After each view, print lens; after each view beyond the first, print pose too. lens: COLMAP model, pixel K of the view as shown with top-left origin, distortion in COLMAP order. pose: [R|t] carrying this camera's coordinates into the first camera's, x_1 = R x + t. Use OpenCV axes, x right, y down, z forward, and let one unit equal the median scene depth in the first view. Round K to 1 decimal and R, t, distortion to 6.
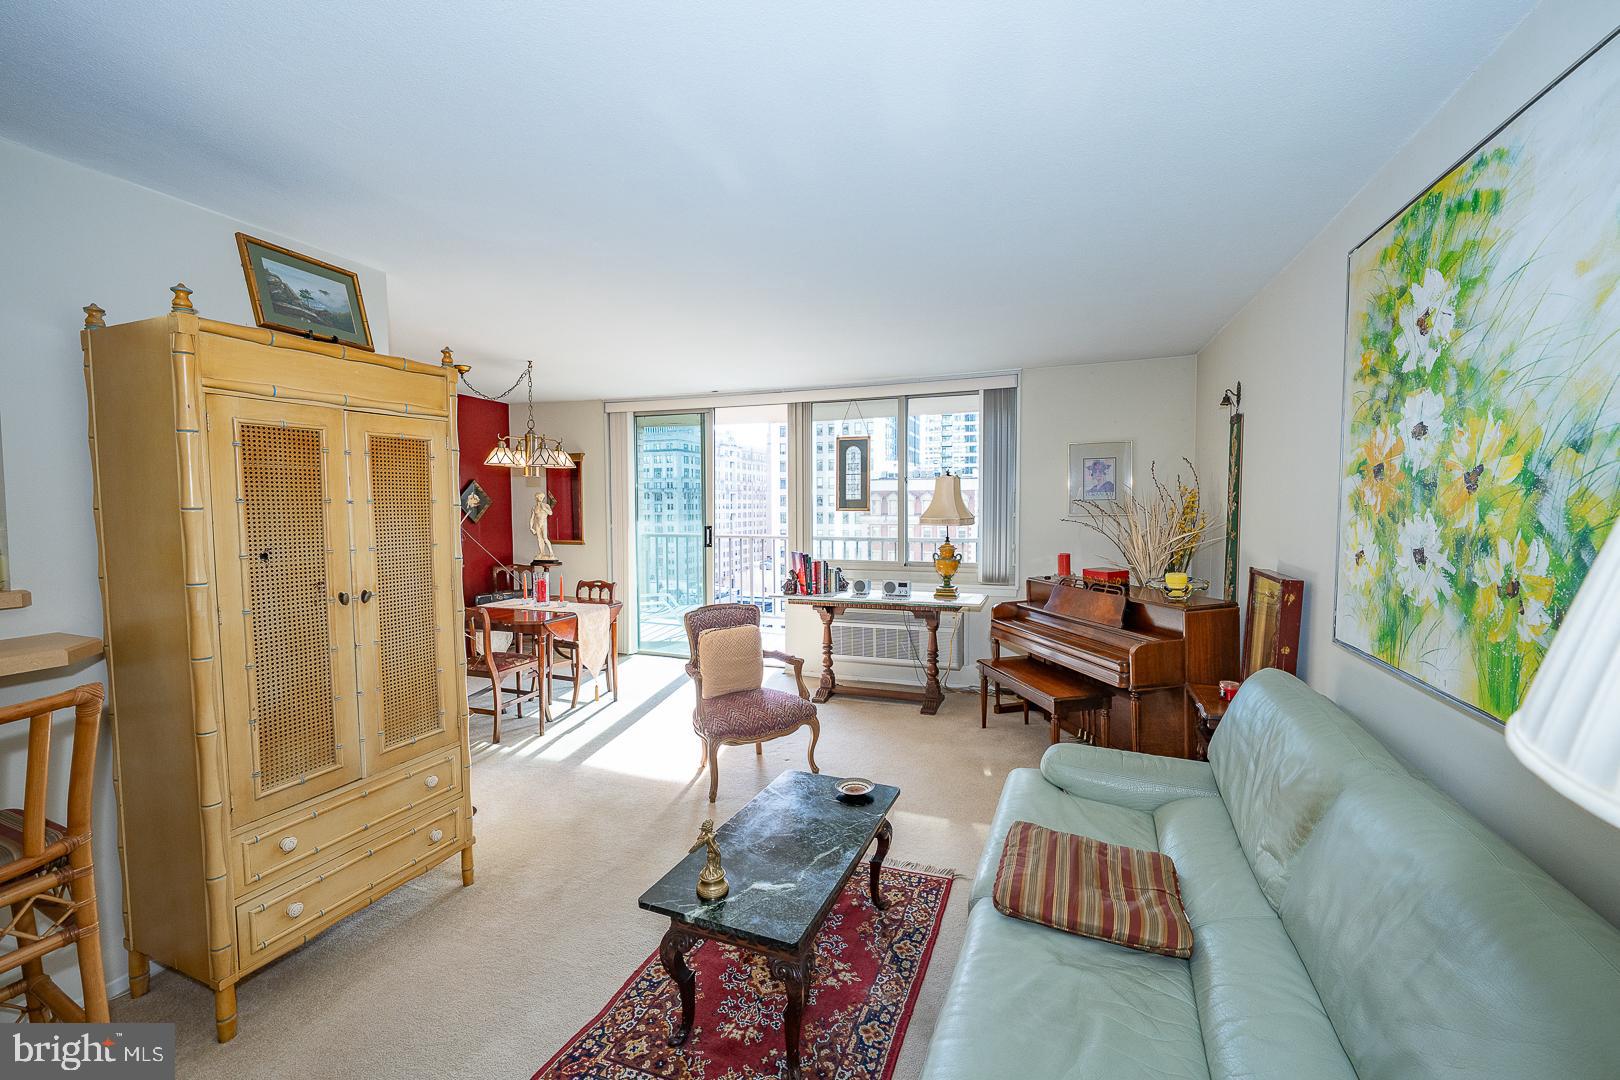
lens RADIAL K [[666.0, 0, 808.7], [0, 666.0, 537.7], [0, 0, 1]] dist [0.013020, -0.000697]
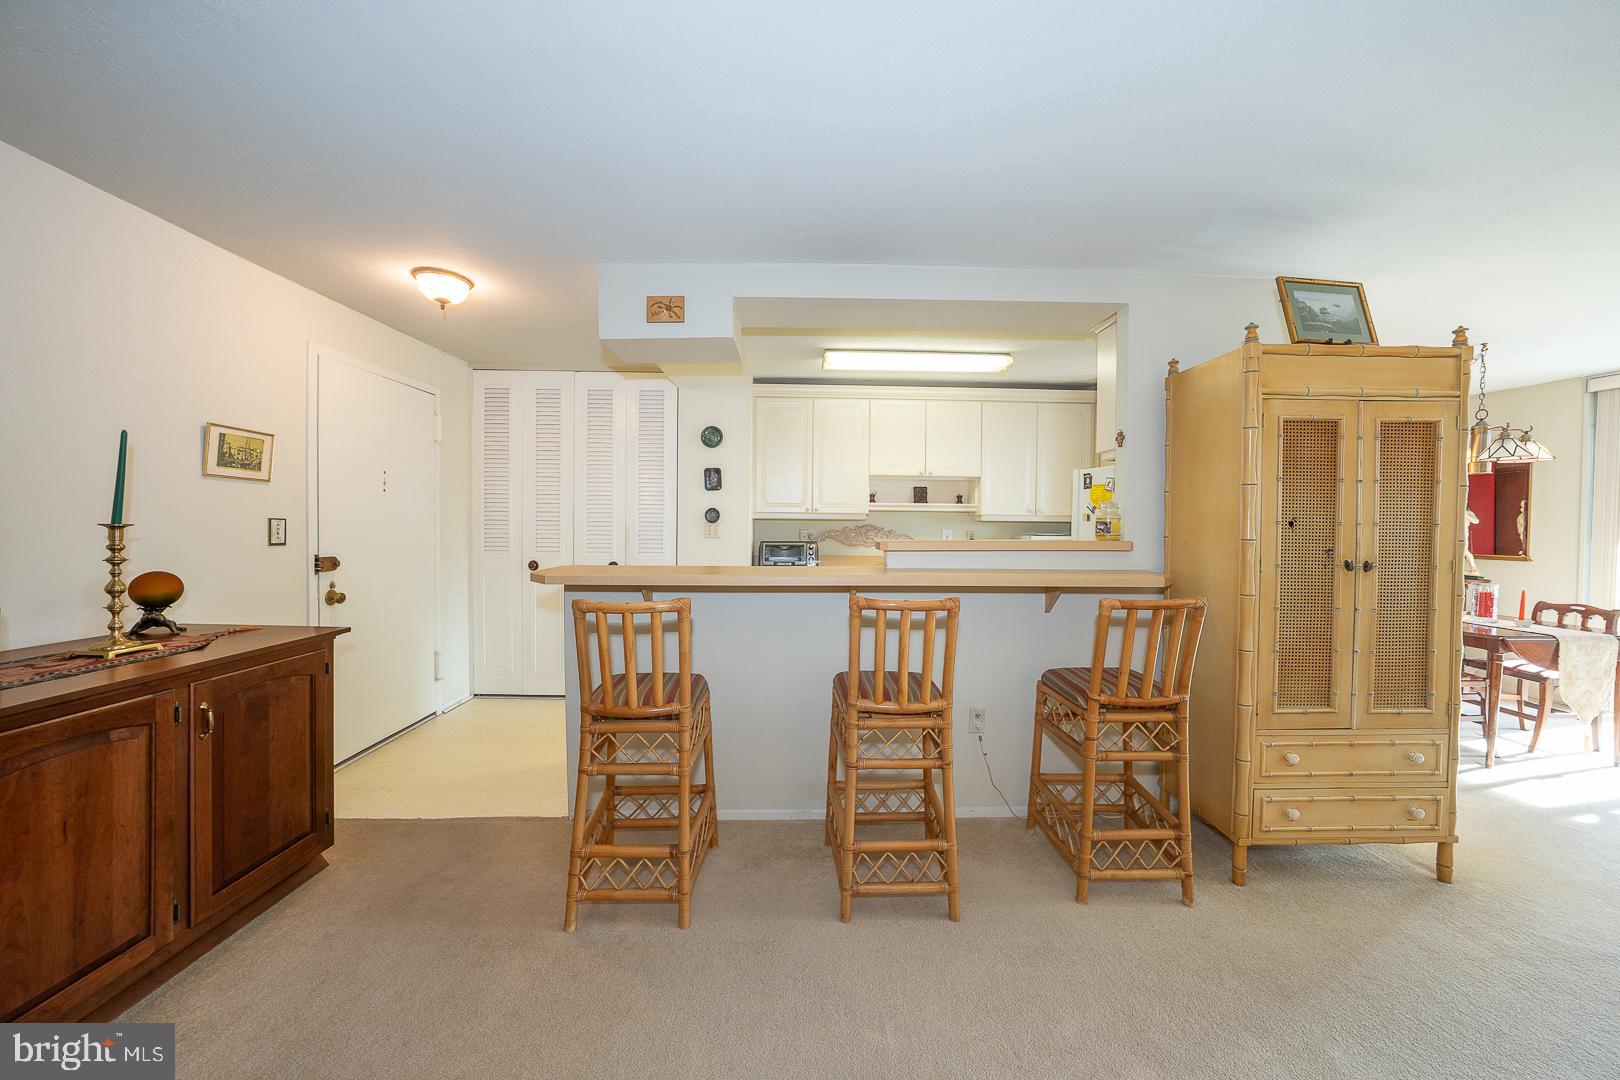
lens RADIAL K [[564.9, 0, 812.9], [0, 564.9, 537.3], [0, 0, 1]] dist [-0.013274, 0.001984]
pose [[0.382657, 0.033853, -0.923270, -0.171843], [-0.060058, 0.998126, 0.011707, 0.088178], [0.921937, 0.050970, 0.383973, -0.212174]]
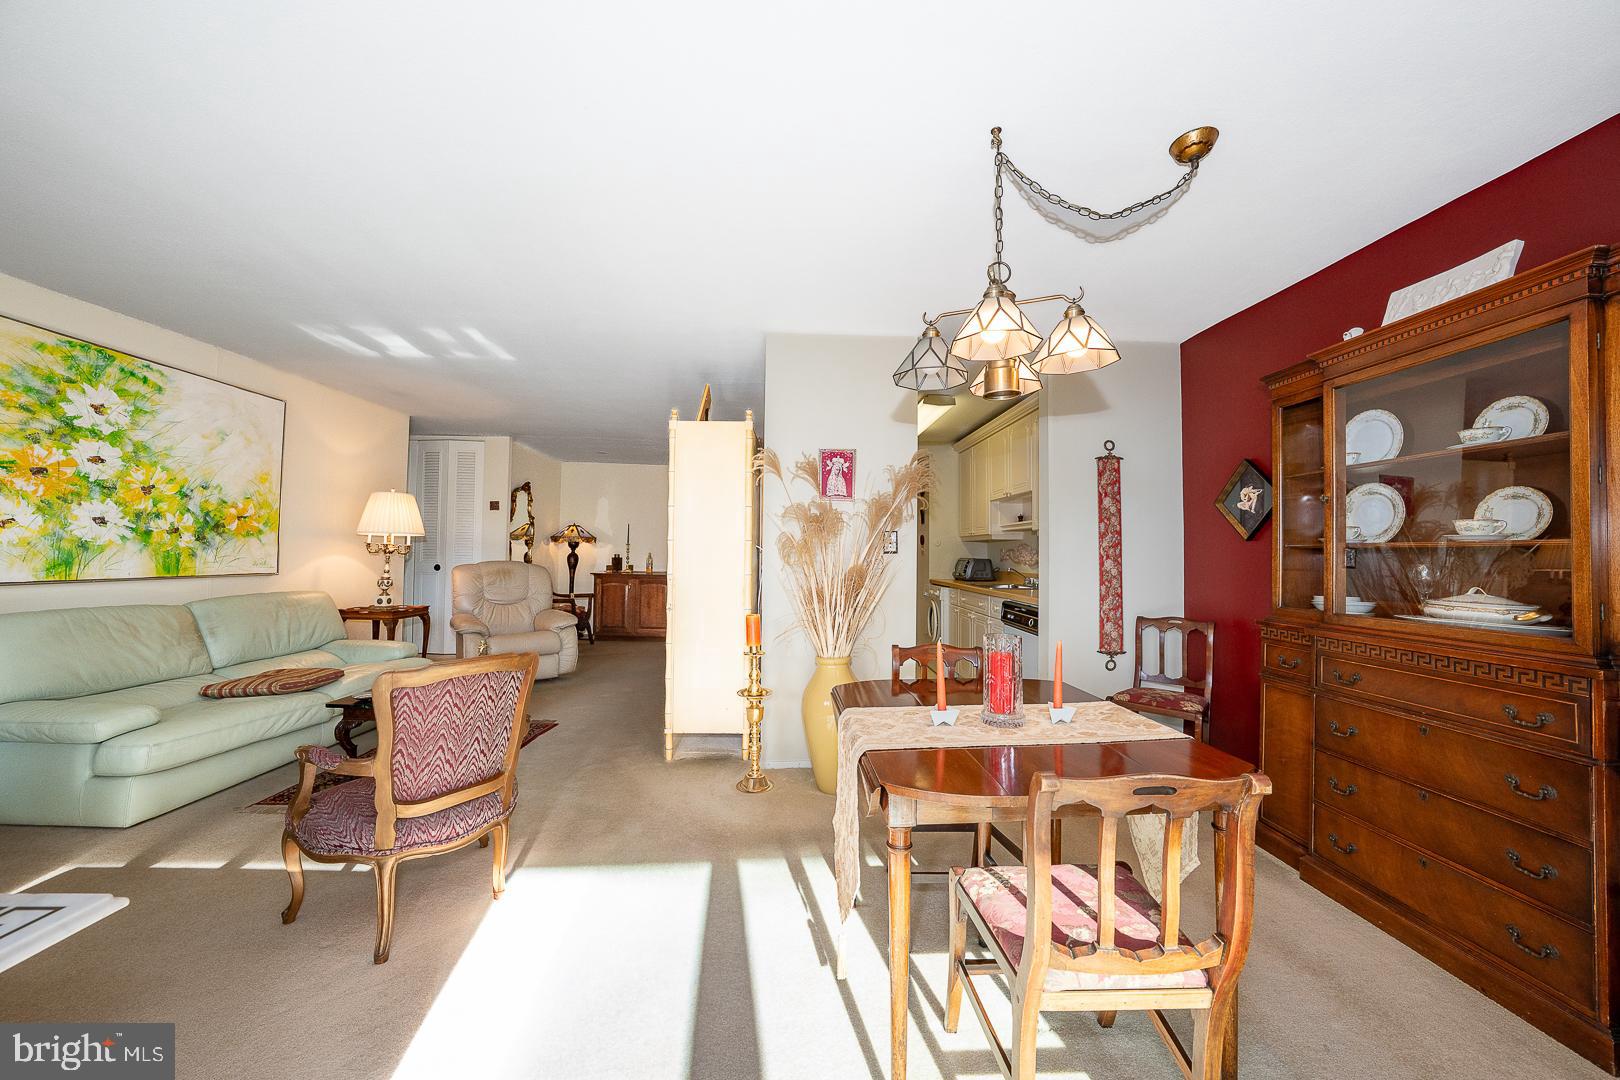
lens RADIAL K [[564.9, 0, 805.7], [0, 564.9, 539.9], [0, 0, 1]] dist [-0.013274, 0.001984]
pose [[-0.929880, -0.009366, -0.367744, -0.376234], [-0.020910, 0.999405, 0.027420, -0.004074], [0.367269, 0.033186, -0.929523, 2.579560]]
